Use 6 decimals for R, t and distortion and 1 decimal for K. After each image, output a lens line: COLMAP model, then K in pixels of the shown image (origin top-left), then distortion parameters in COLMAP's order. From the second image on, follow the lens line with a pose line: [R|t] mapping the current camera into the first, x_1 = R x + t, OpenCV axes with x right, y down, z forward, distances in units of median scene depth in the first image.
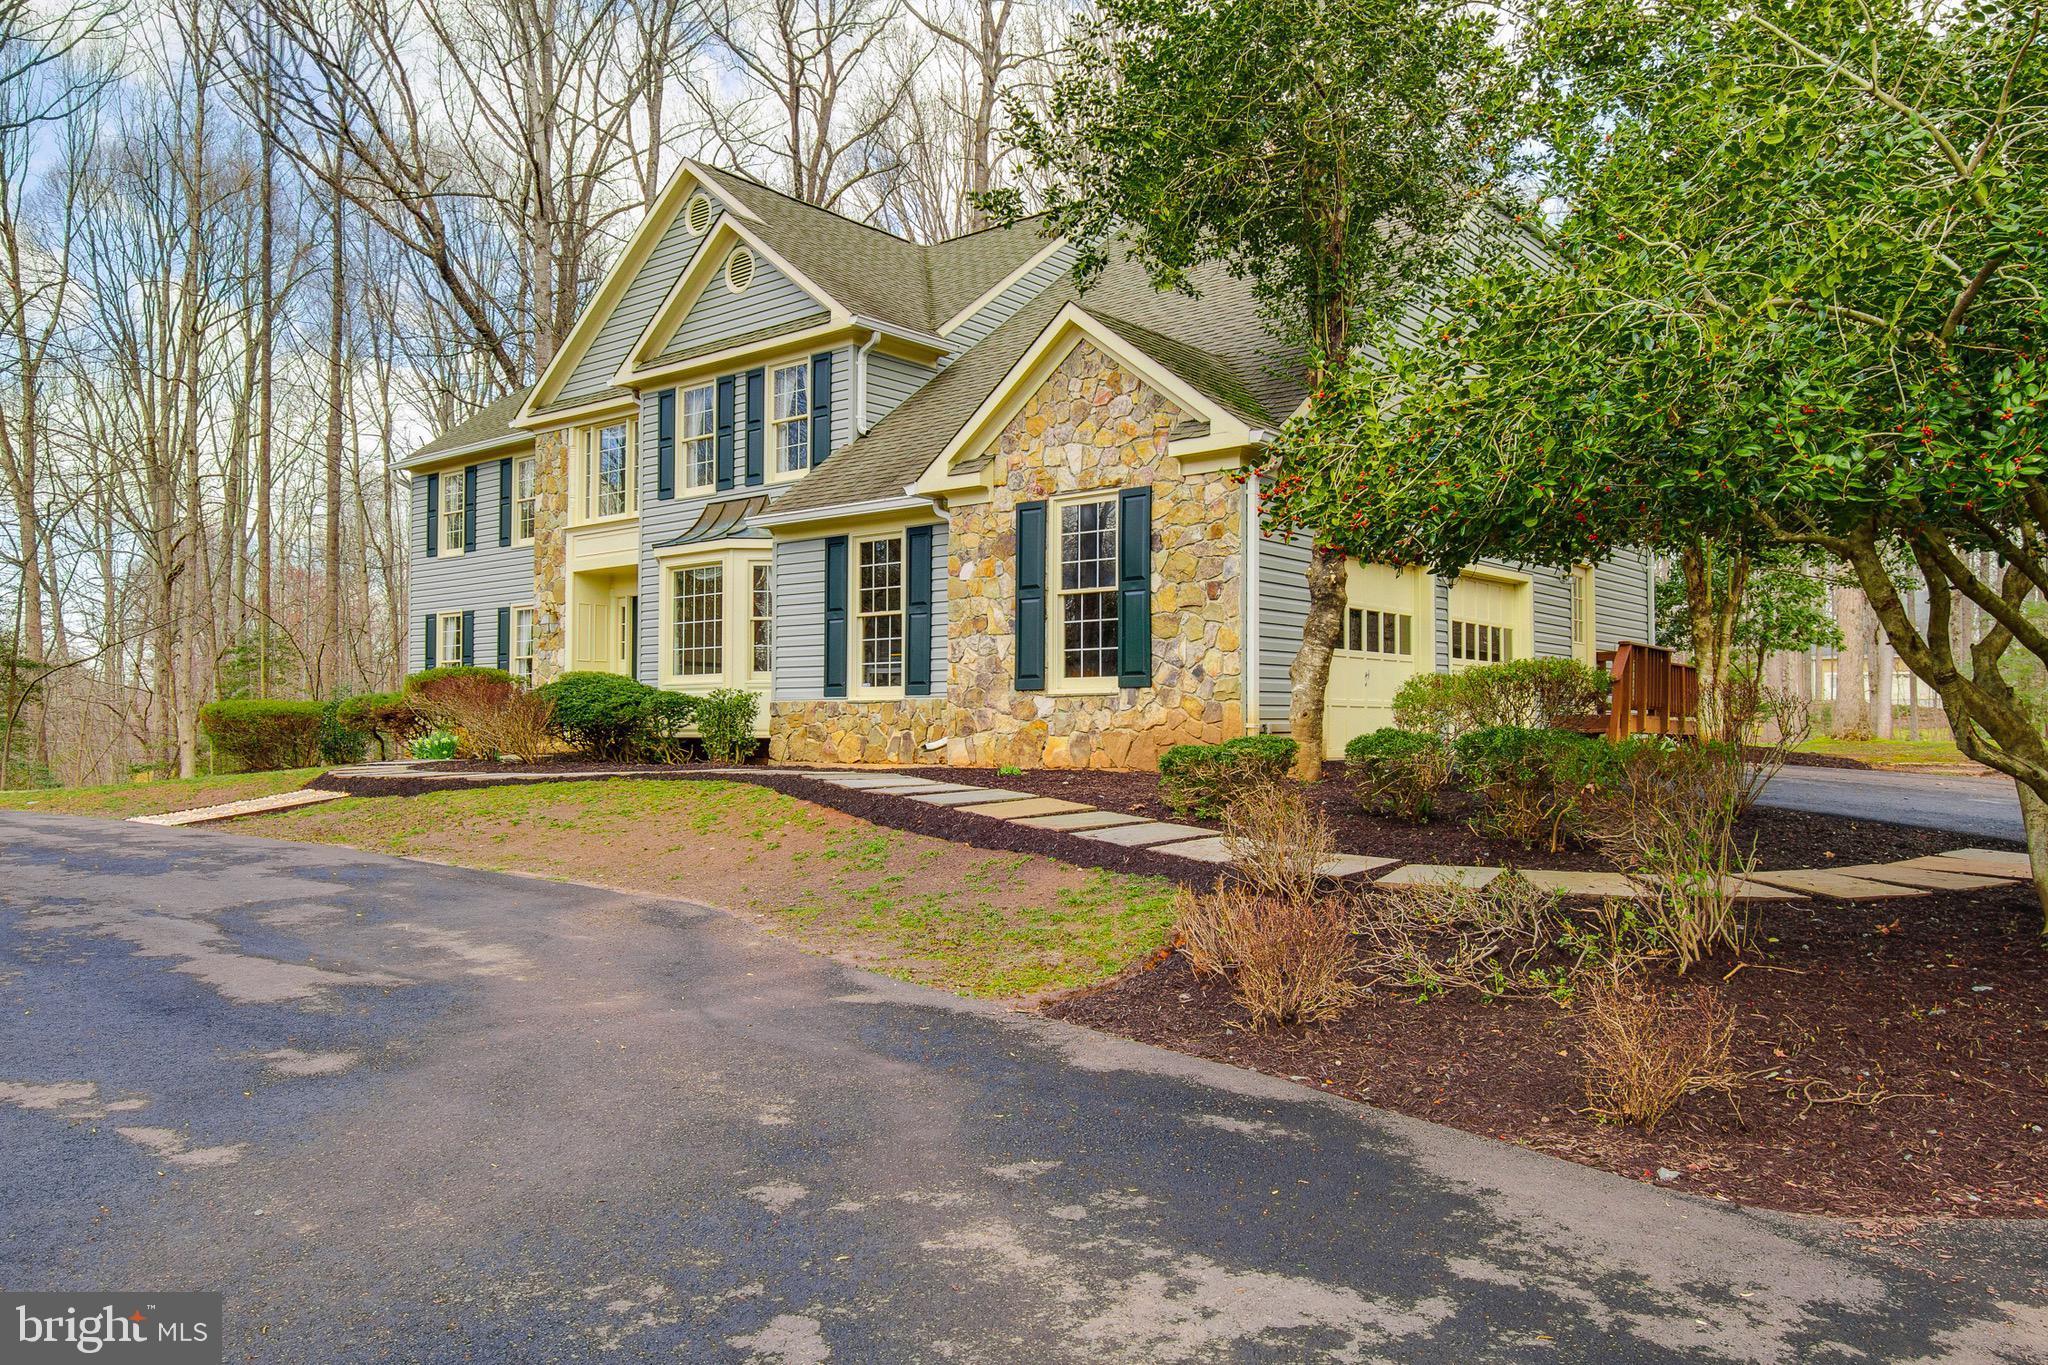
lens RADIAL K [[1433.6, 0, 1024.3], [0, 1433.6, 684.3], [0, 0, 1]] dist [-0.002716, -0.000400]
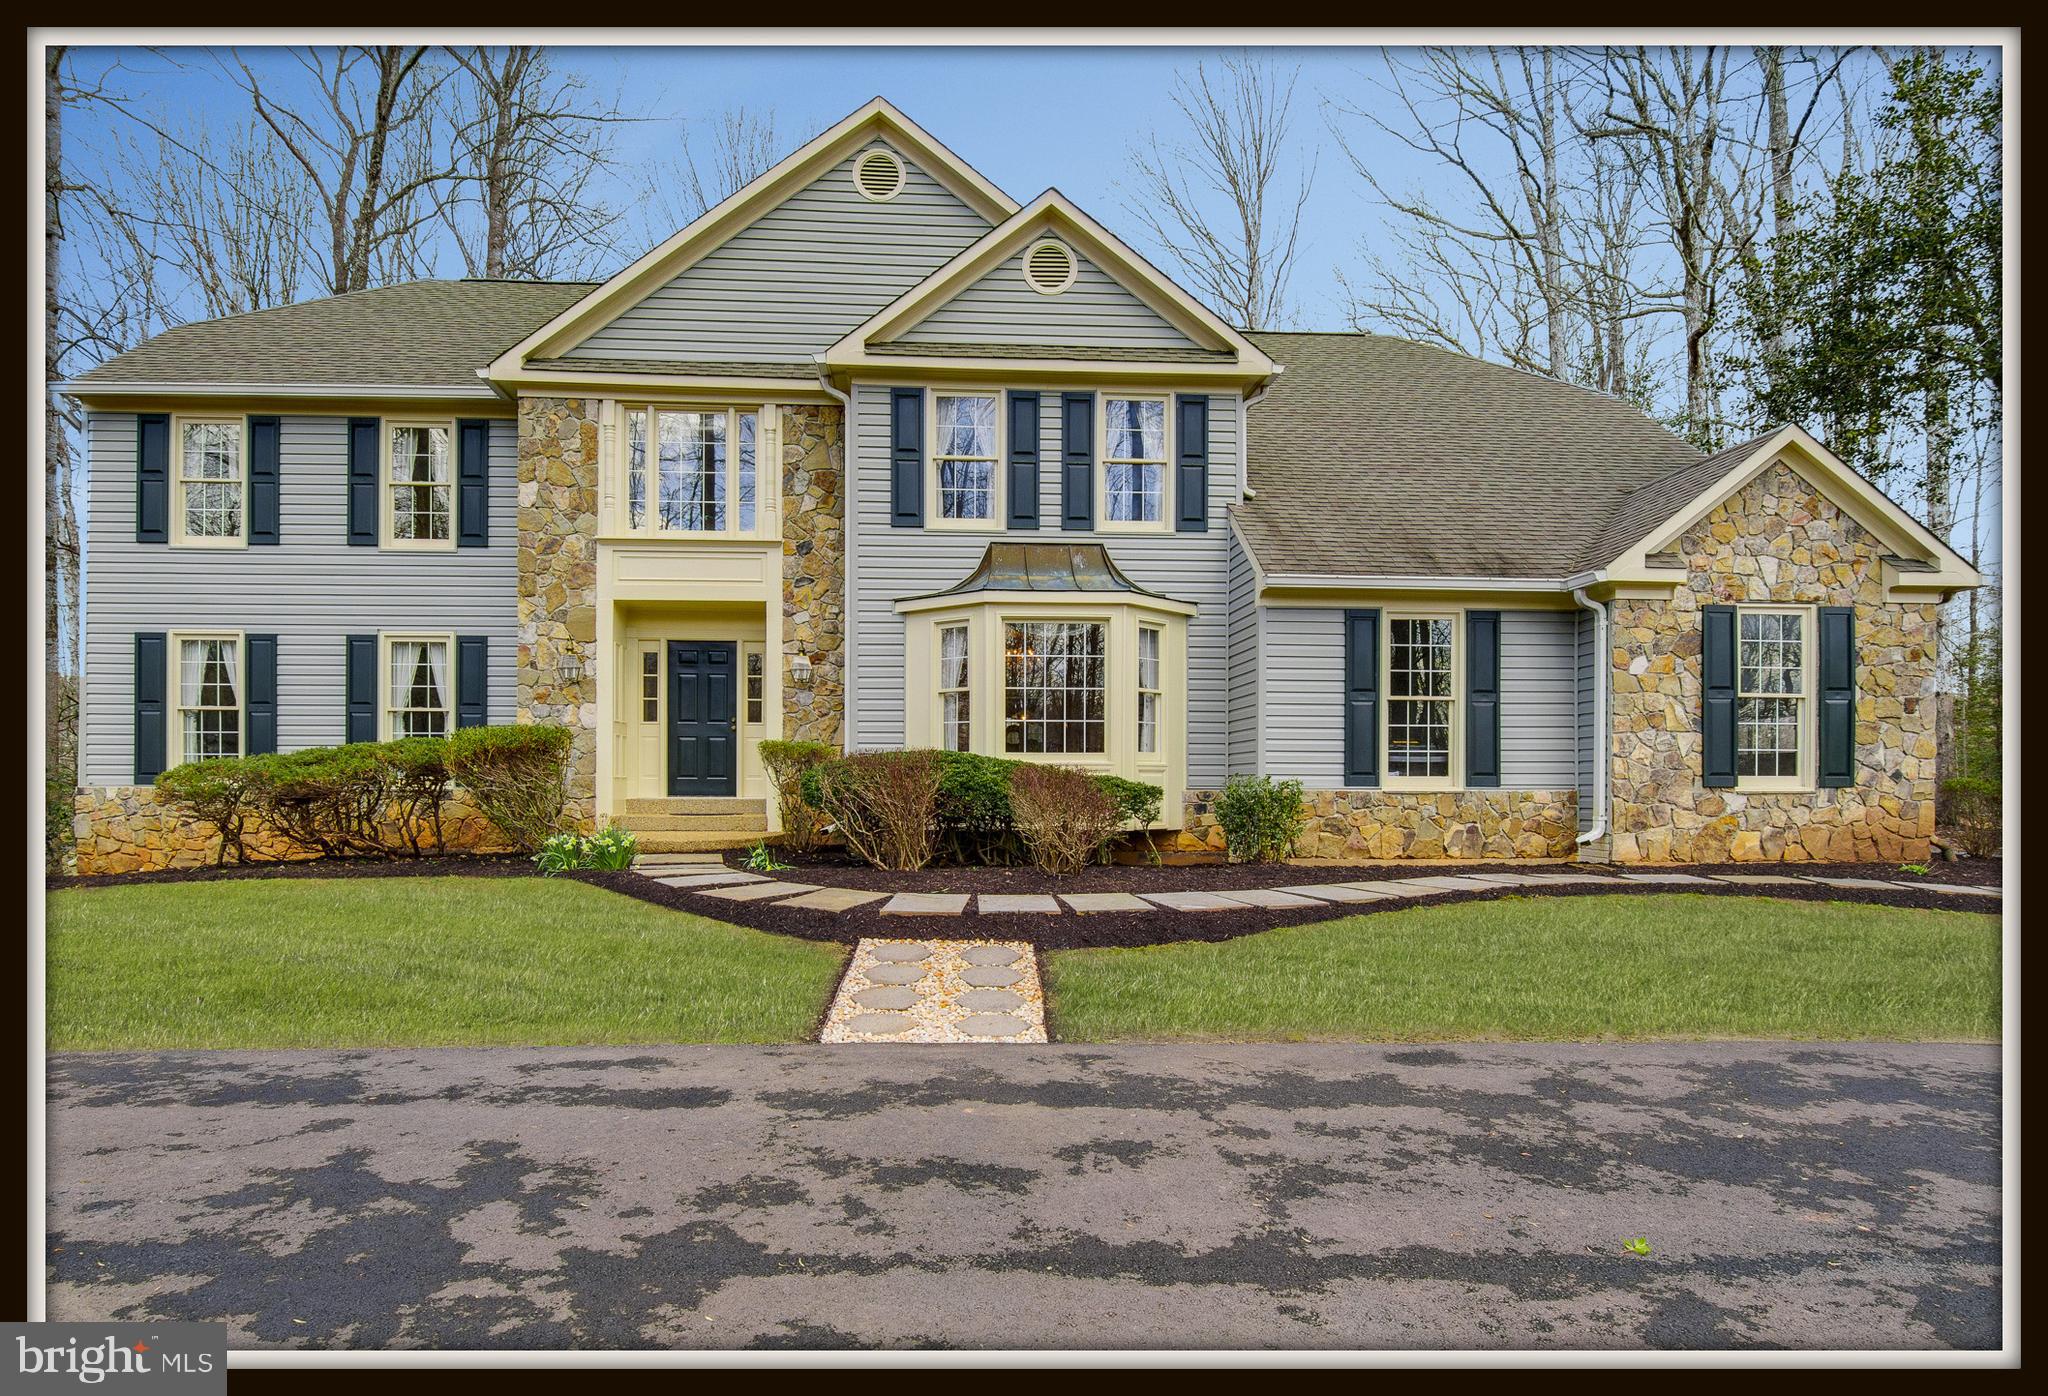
lens RADIAL K [[1085.6, 0, 1028.6], [0, 1085.6, 787.8], [0, 0, 1]] dist [-0.003949, -0.001931]
pose [[0.740704, 0.003403, 0.671823, -0.782592], [-0.025463, 0.999411, 0.023013, -0.000759], [-0.671348, -0.034152, 0.740355, 0.659269]]
